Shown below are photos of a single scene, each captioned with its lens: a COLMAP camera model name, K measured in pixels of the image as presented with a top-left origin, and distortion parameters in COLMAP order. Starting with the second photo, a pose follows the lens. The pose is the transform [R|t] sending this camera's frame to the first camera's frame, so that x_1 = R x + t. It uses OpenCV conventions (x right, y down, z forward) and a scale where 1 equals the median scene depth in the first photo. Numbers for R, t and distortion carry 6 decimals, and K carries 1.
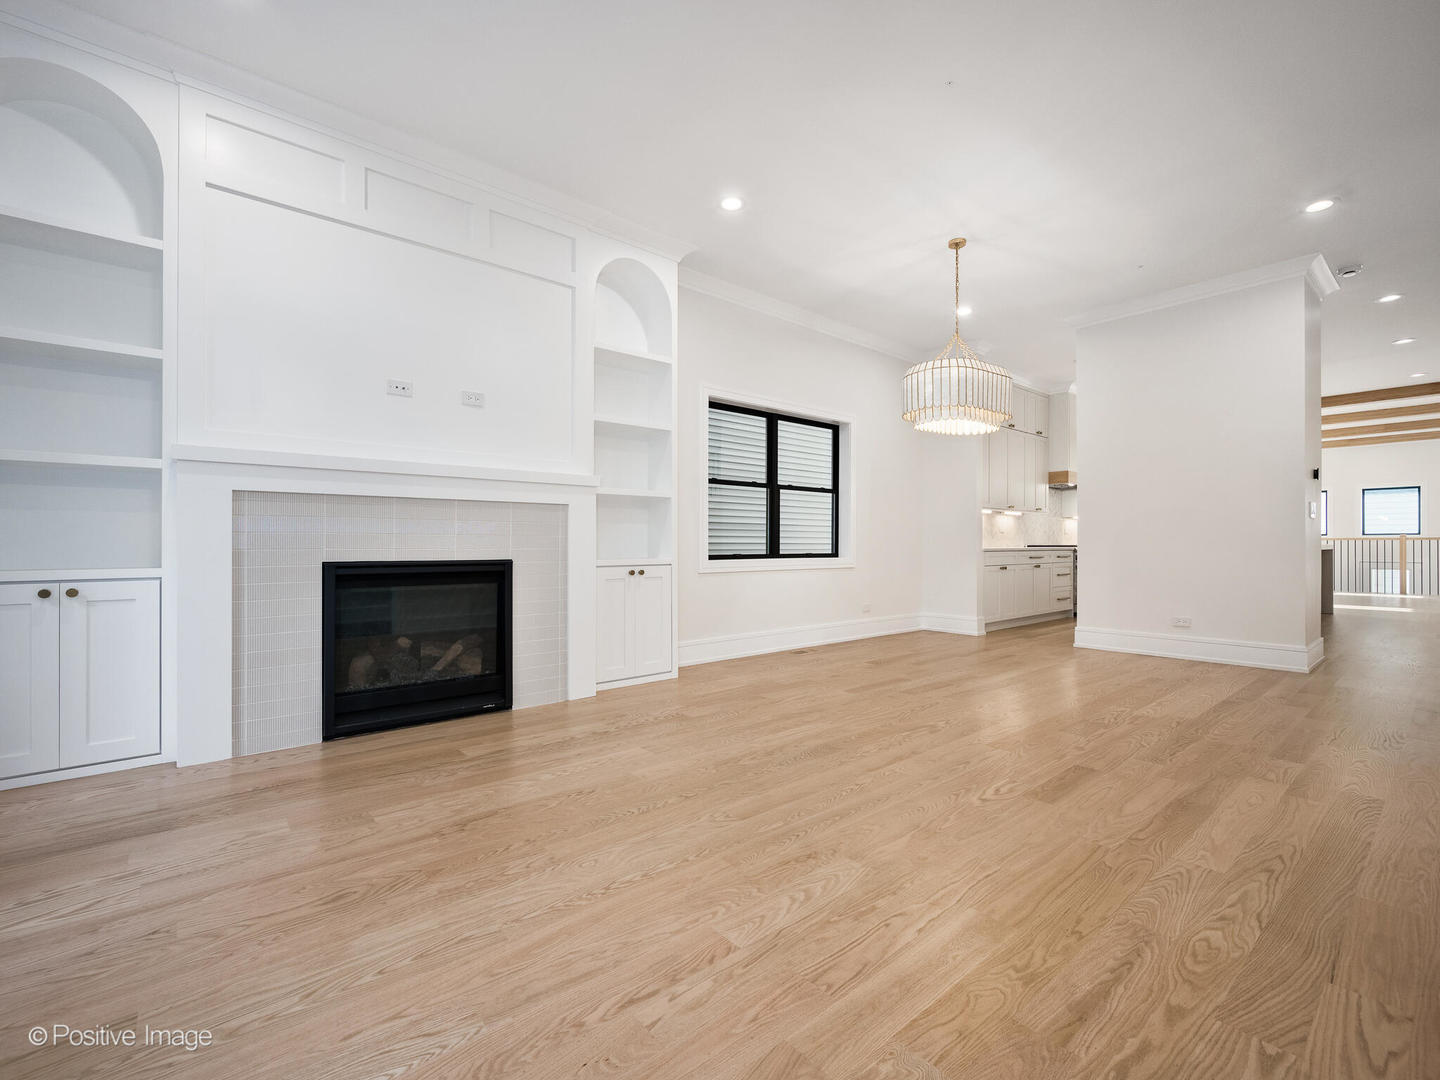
lens RADIAL K [[636.3, 0, 719.1], [0, 636.3, 541.1], [0, 0, 1]] dist [0.002992, 0.000170]
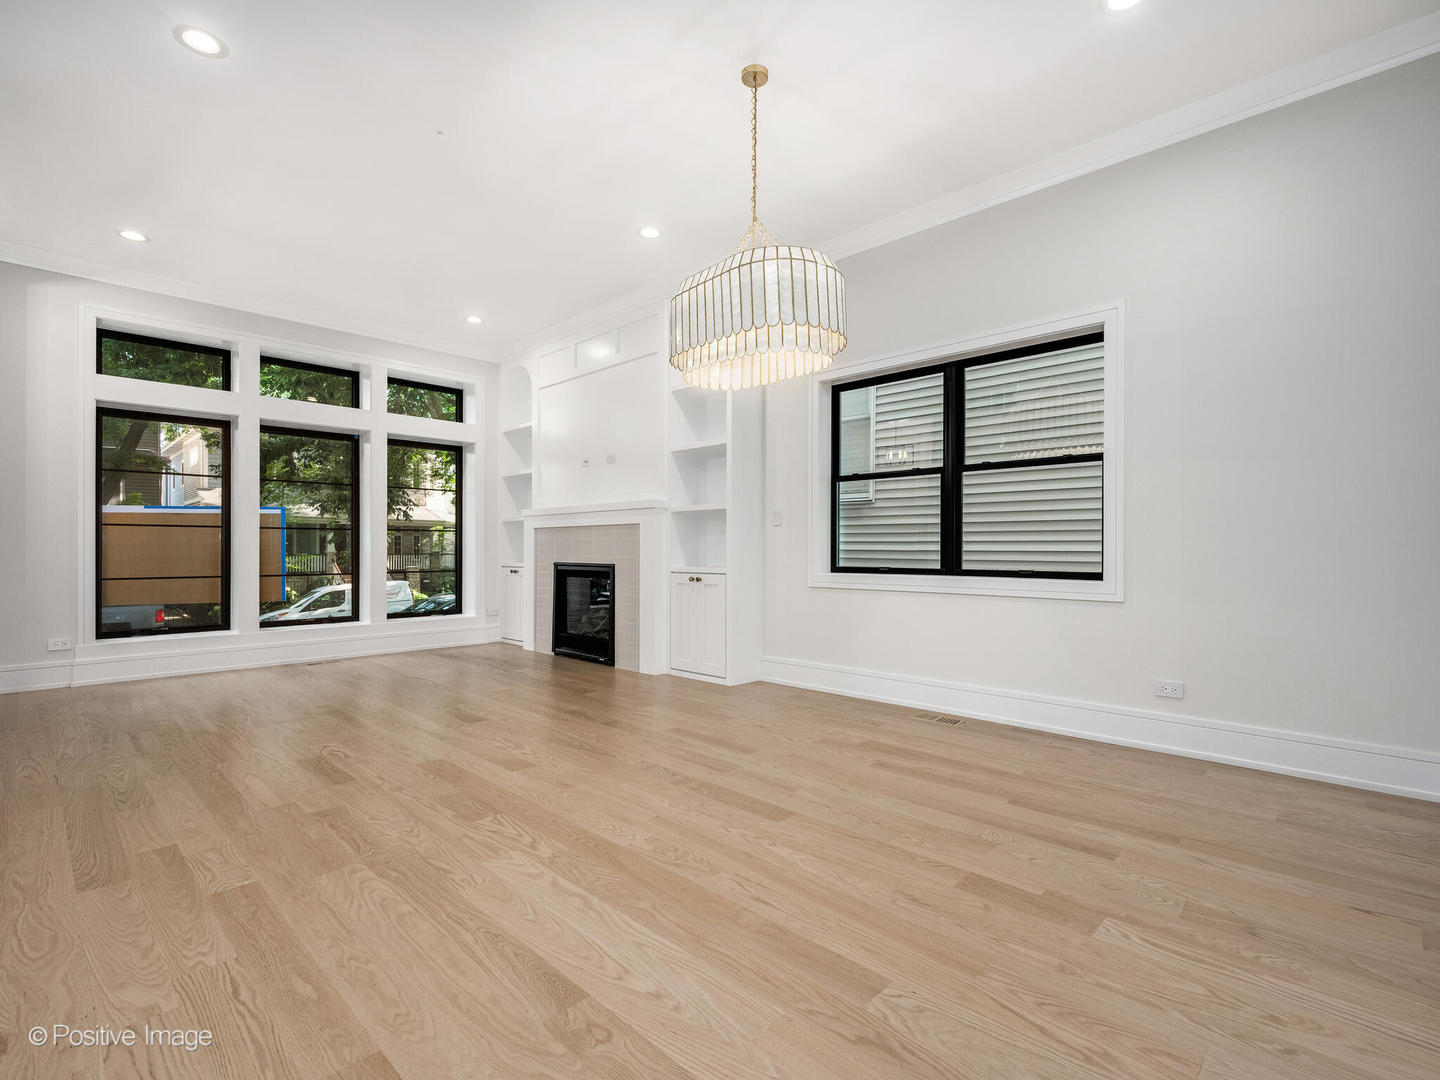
lens RADIAL K [[667.6, 0, 713.5], [0, 667.6, 545.8], [0, 0, 1]] dist [-0.003274, 0.000276]
pose [[0.100621, -0.005049, -0.994912, 1.474118], [0.009485, 0.999947, -0.004115, -0.006063], [0.994880, -0.009022, 0.100664, 1.293774]]
